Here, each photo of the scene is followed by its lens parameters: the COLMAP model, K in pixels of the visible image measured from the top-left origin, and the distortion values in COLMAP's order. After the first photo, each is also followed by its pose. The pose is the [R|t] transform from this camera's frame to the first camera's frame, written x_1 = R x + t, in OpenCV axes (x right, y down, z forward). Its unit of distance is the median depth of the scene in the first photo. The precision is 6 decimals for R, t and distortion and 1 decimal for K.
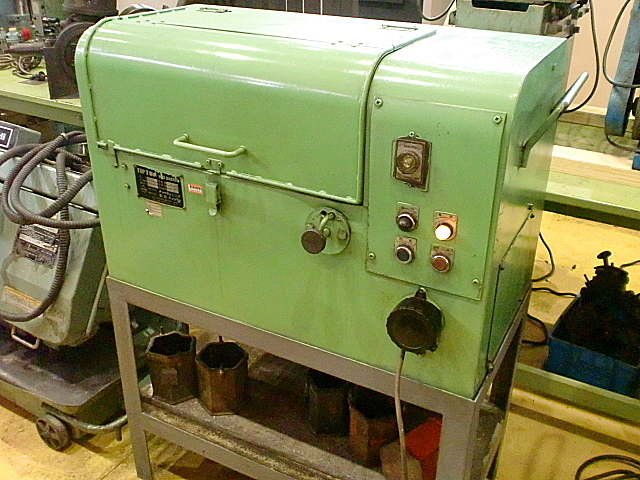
lens RADIAL K [[669.6, 0, 320.0], [0, 669.6, 240.0], [0, 0, 1]] dist [0.016170, -0.135721]
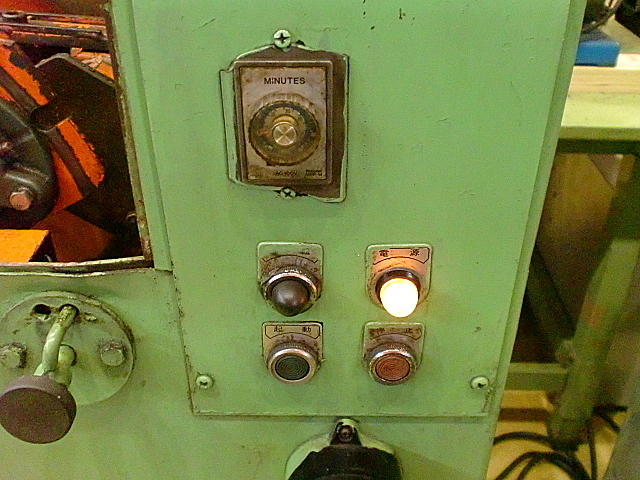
lens RADIAL K [[669.6, 0, 320.0], [0, 669.6, 240.0], [0, 0, 1]] dist [0.016170, -0.135721]
pose [[0.883819, -0.255481, 0.391910, 0.006650], [0.210876, 0.965348, 0.153739, -0.106847], [-0.417607, -0.053233, 0.907067, 0.674069]]
